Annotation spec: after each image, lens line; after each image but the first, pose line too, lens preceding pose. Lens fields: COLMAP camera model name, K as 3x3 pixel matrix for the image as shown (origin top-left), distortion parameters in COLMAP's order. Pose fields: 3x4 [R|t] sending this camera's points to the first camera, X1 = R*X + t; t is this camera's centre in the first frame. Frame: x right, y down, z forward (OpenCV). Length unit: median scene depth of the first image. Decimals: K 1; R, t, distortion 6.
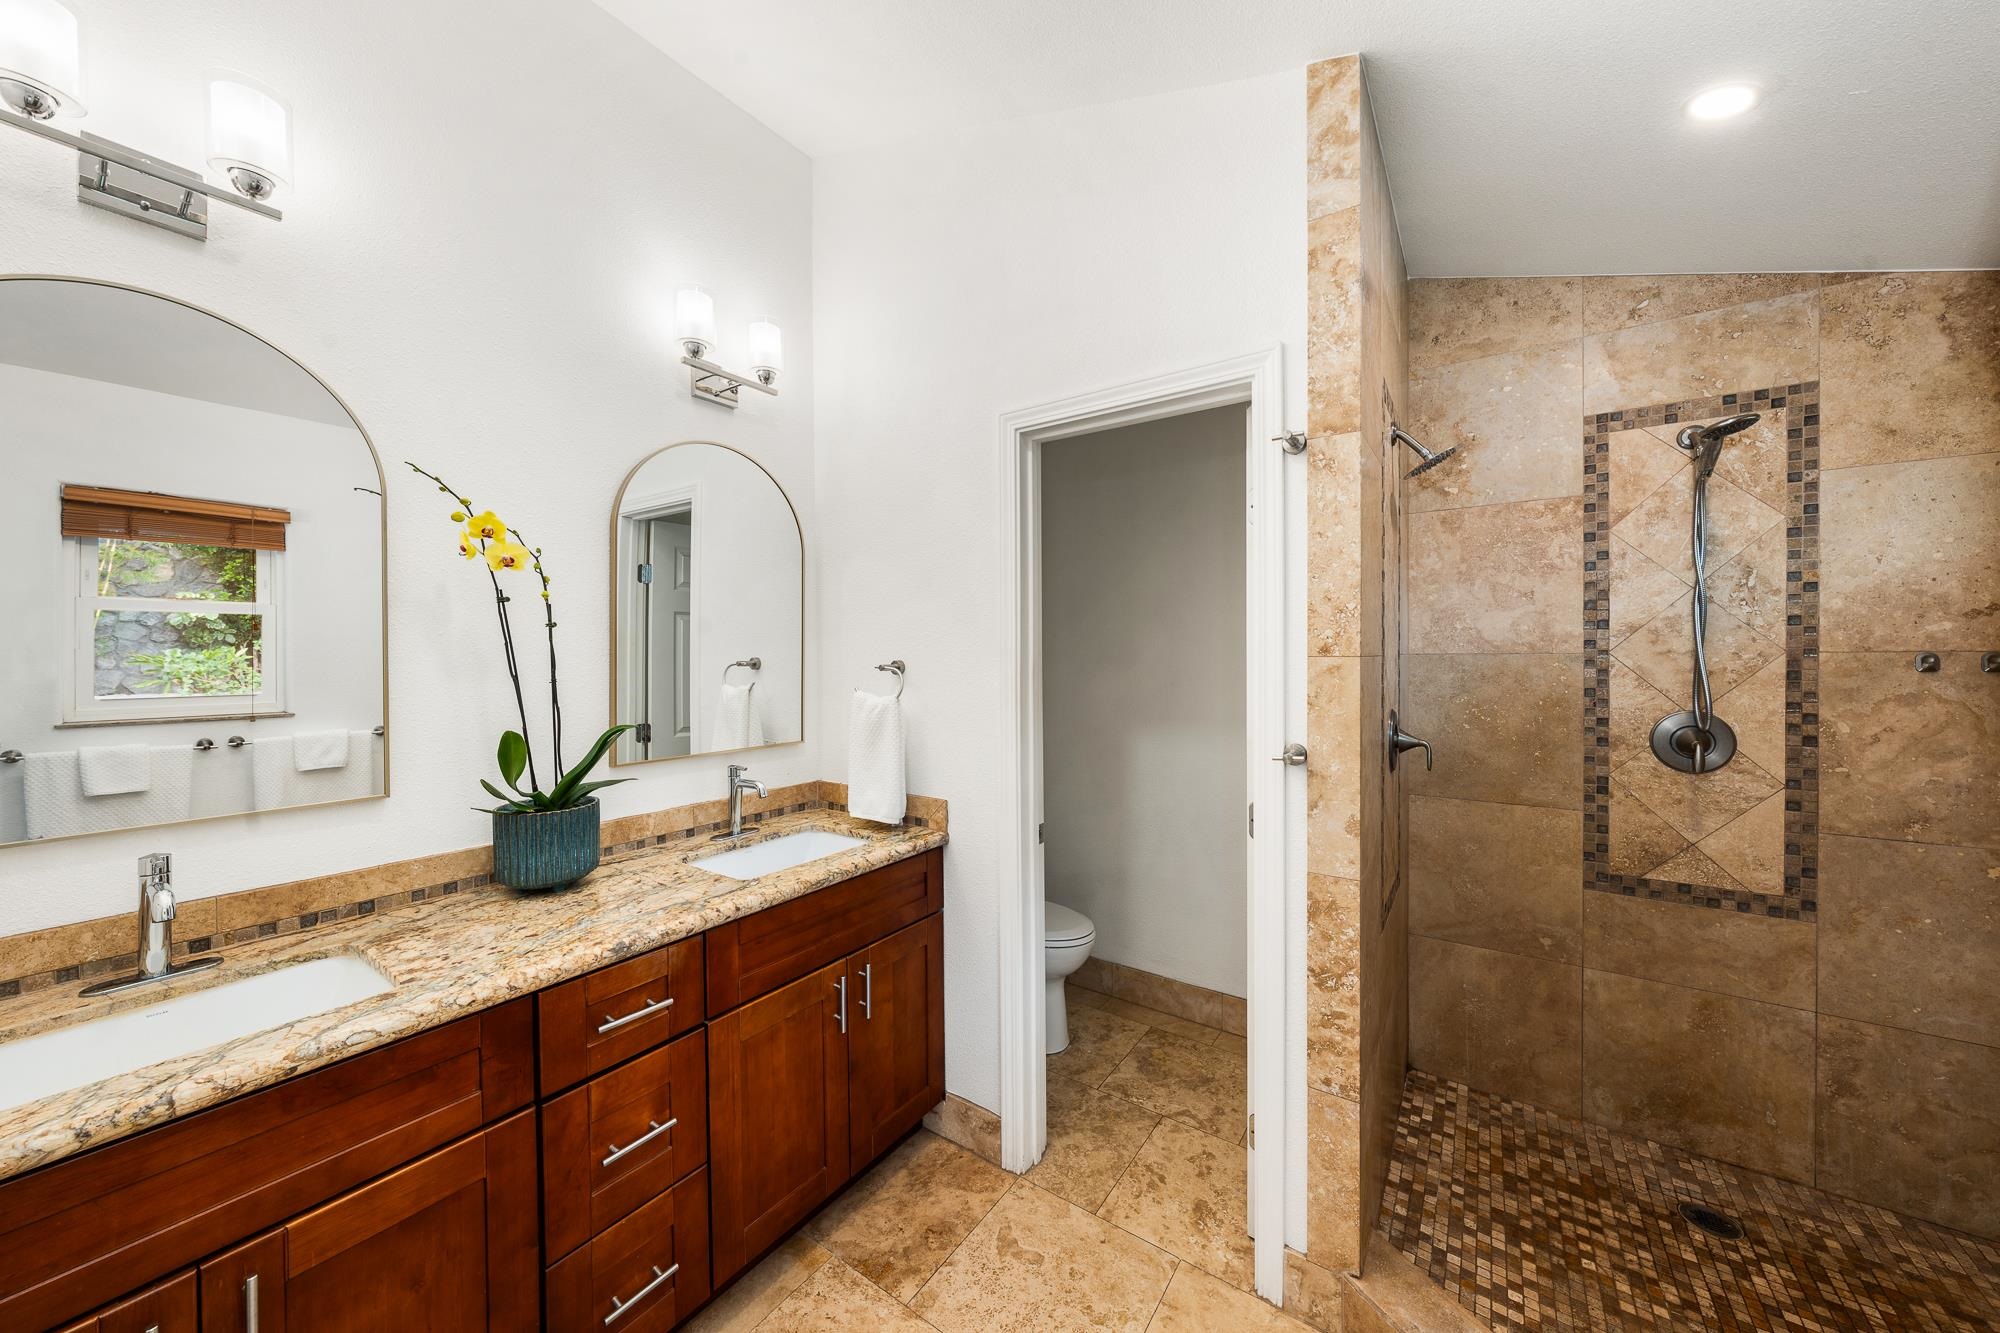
lens RADIAL K [[701.8, 0, 1011.1], [0, 701.8, 657.4], [0, 0, 1]] dist [-0.006254, 0.000862]
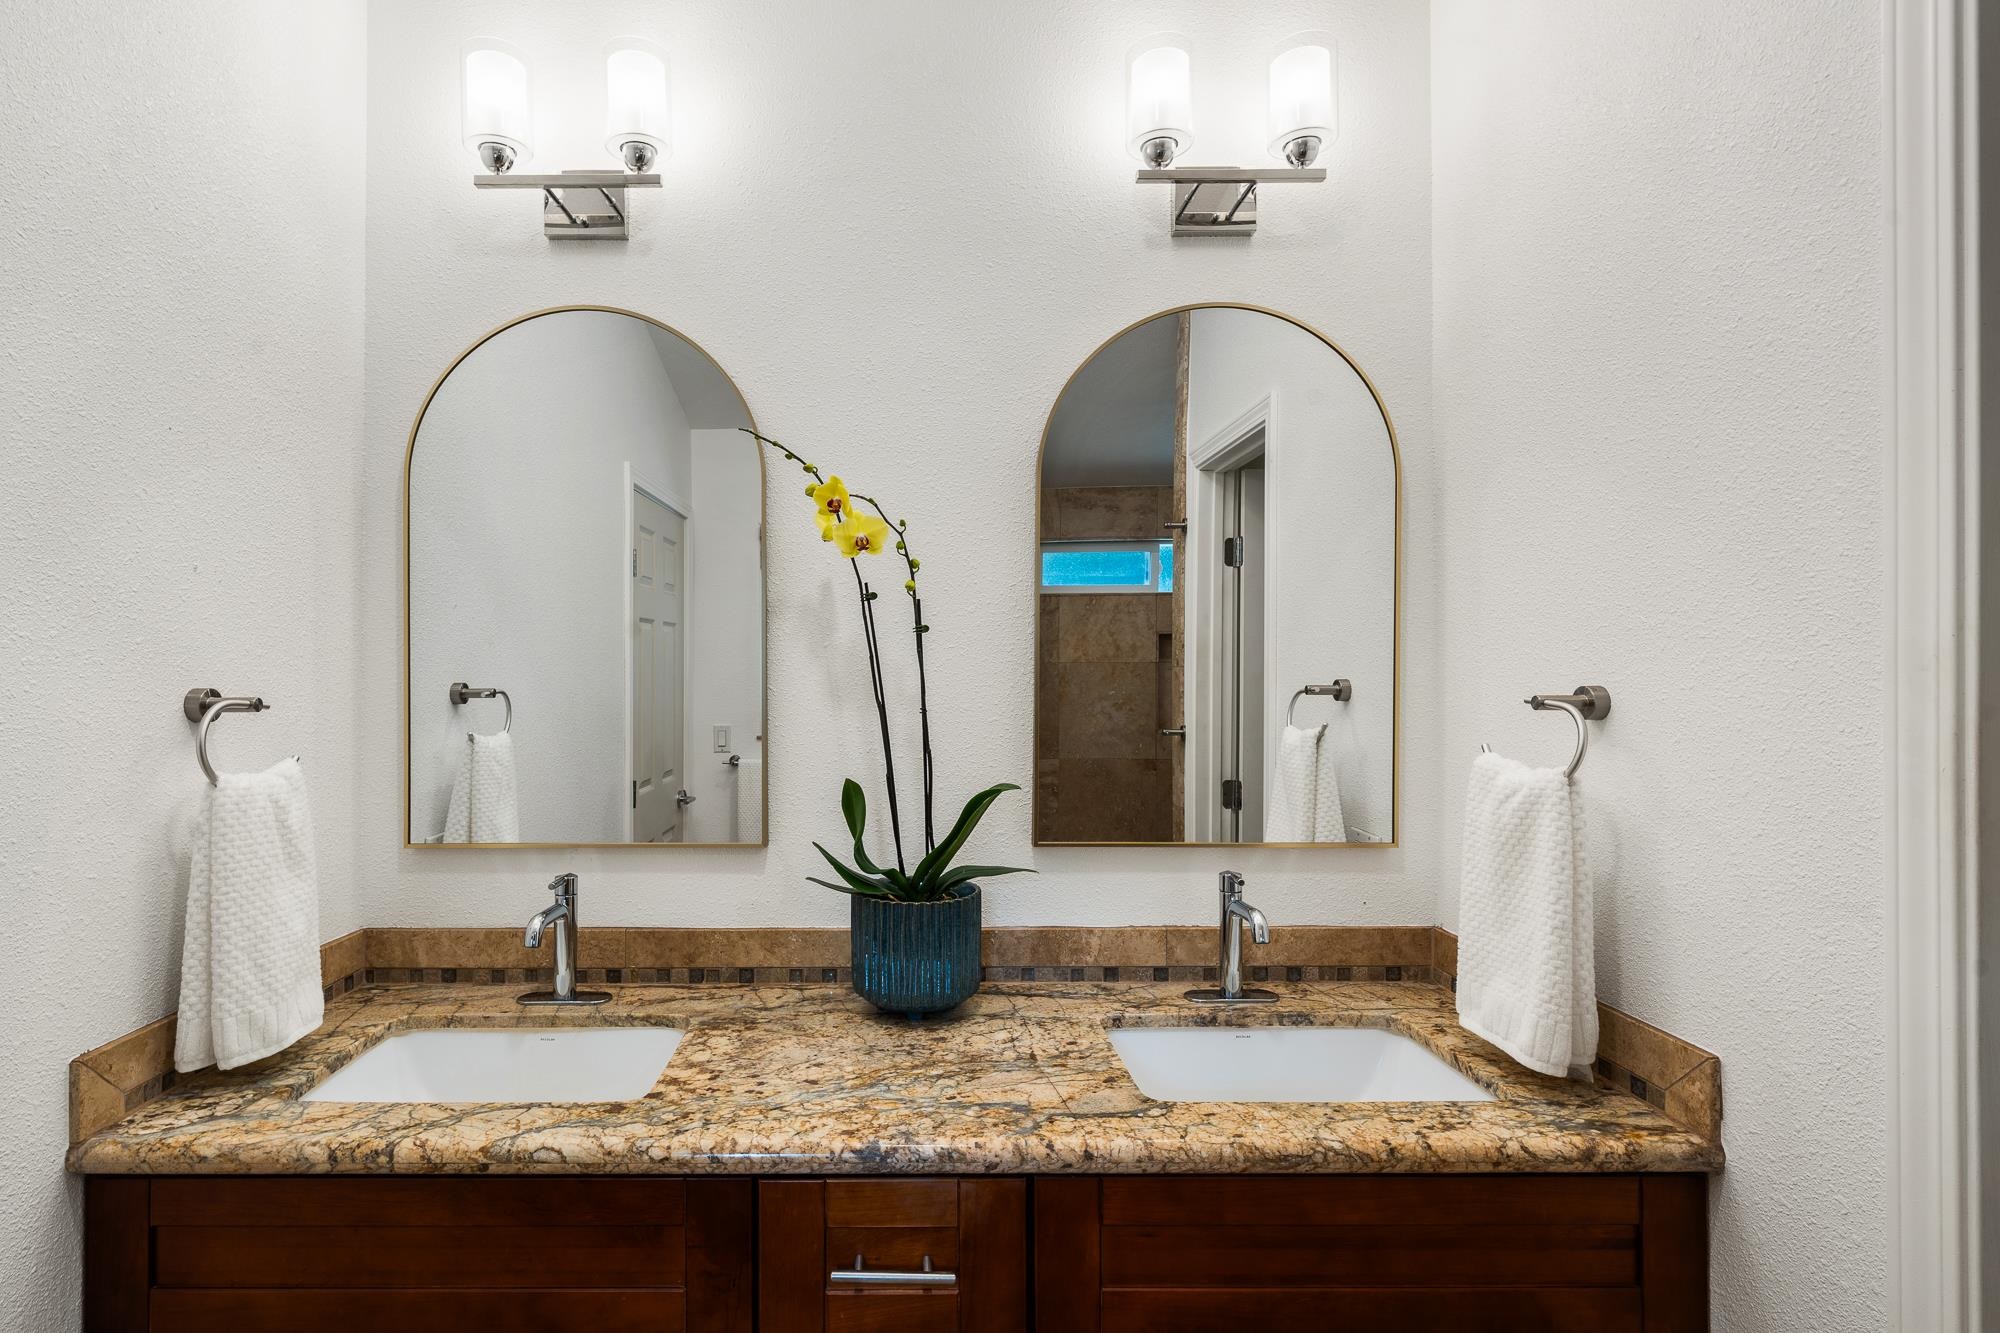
lens RADIAL K [[950.4, 0, 986.9], [0, 950.4, 677.1], [0, 0, 1]] dist [0.001260, -0.000567]
pose [[0.558146, 0.001249, -0.829742, 0.198354], [-0.004659, 0.999988, -0.001628, 0.002629], [0.829730, 0.004774, 0.558145, 0.677314]]
